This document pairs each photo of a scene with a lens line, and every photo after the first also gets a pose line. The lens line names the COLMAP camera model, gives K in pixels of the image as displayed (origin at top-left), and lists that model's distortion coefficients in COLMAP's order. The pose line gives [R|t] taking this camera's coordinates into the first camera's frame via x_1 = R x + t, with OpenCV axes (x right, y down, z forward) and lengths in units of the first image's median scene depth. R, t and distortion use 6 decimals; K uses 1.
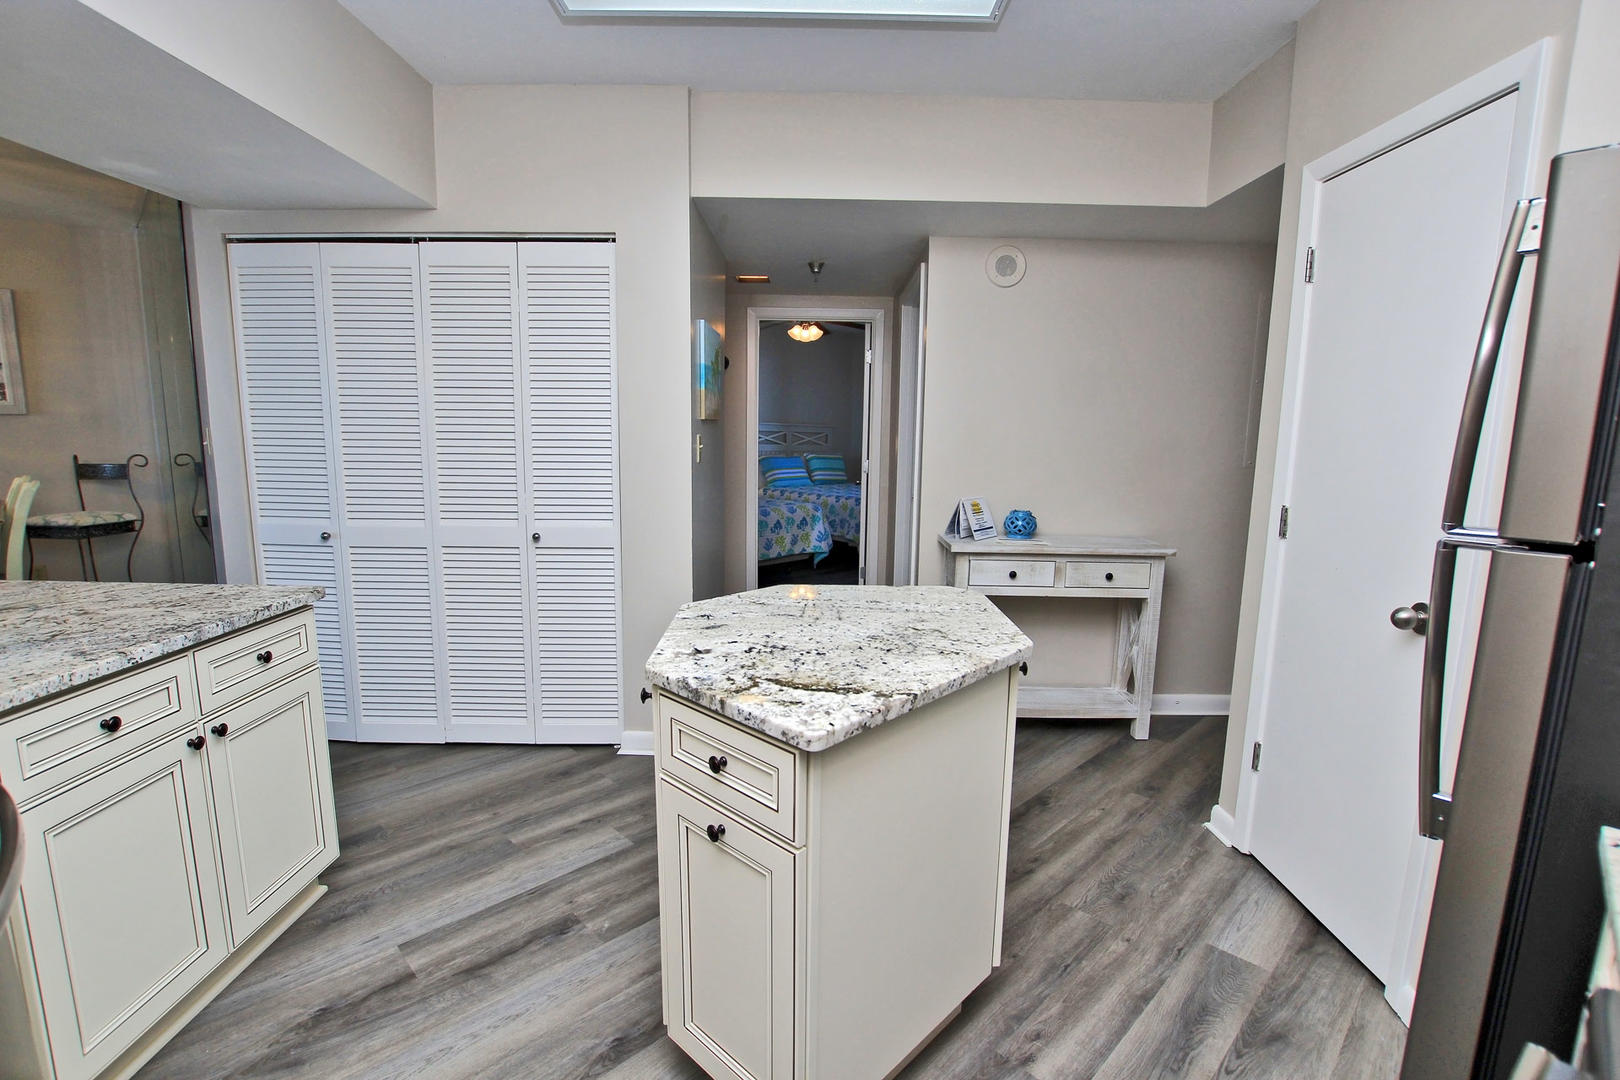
lens RADIAL K [[754.6, 0, 809.9], [0, 754.6, 545.0], [0, 0, 1]] dist [-0.034267, 0.007490]
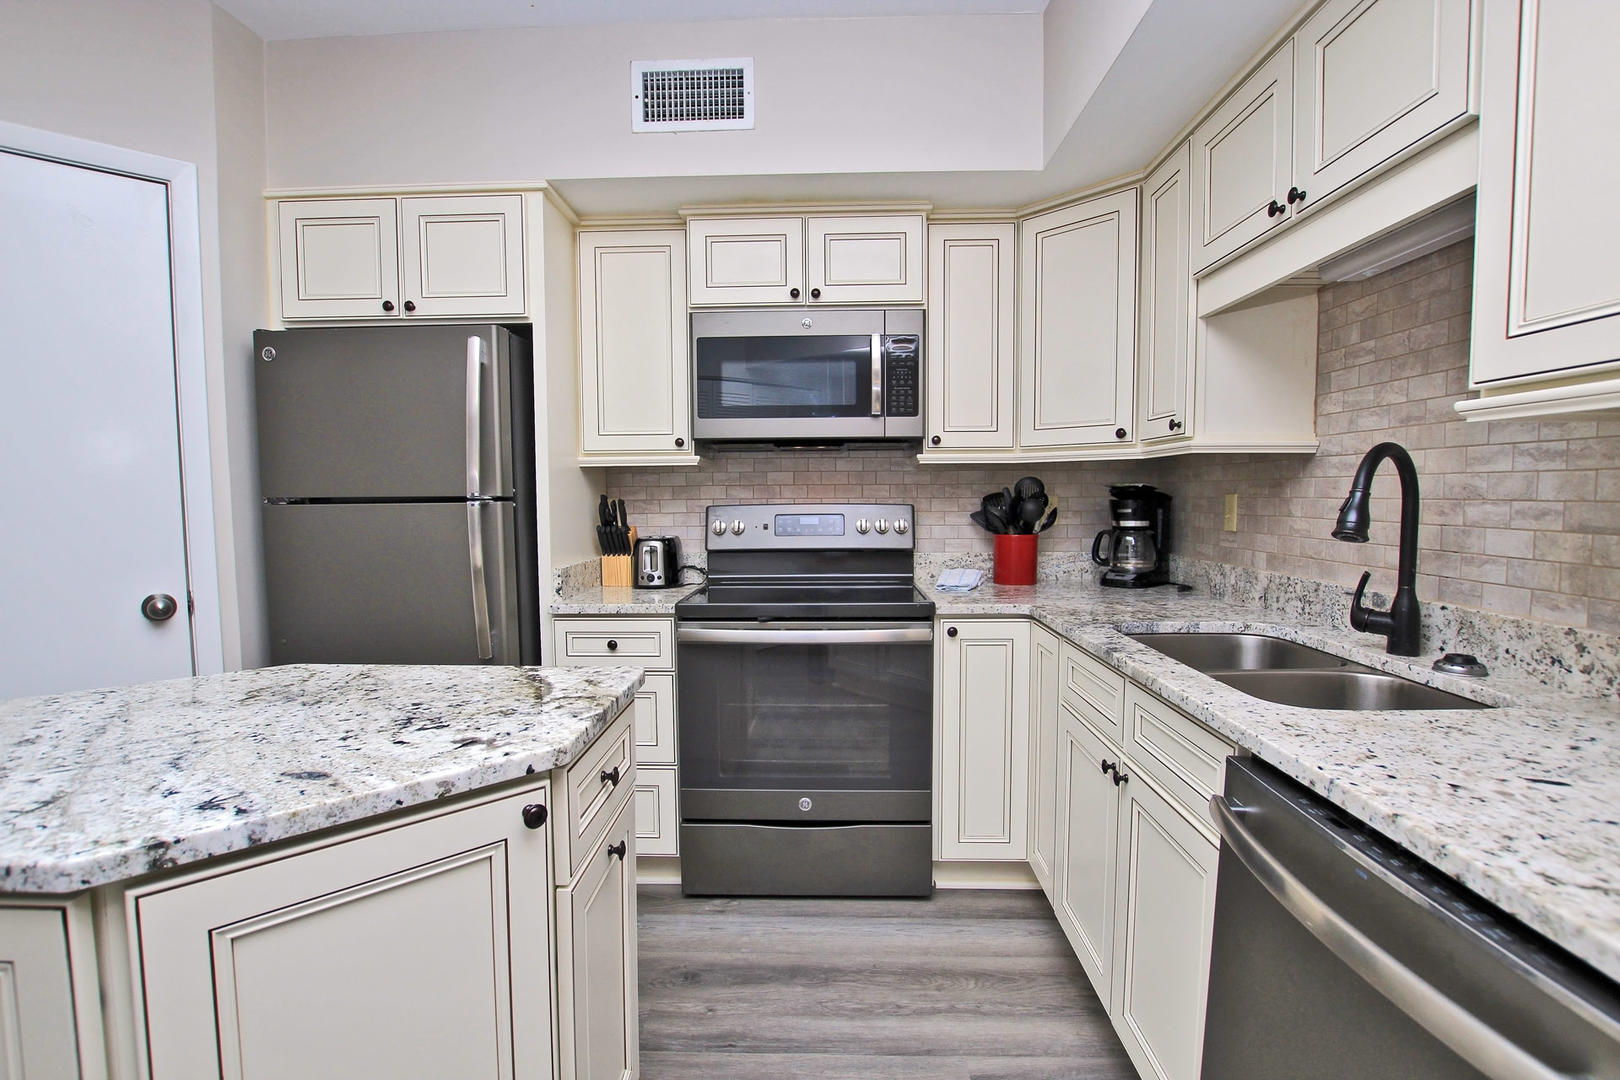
lens RADIAL K [[754.6, 0, 809.9], [0, 754.6, 545.0], [0, 0, 1]] dist [-0.034267, 0.007490]
pose [[-0.687417, -0.068496, 0.723026, -0.865399], [0.101717, 0.976650, 0.189231, -0.131017], [-0.719105, 0.203625, -0.664398, 1.253516]]
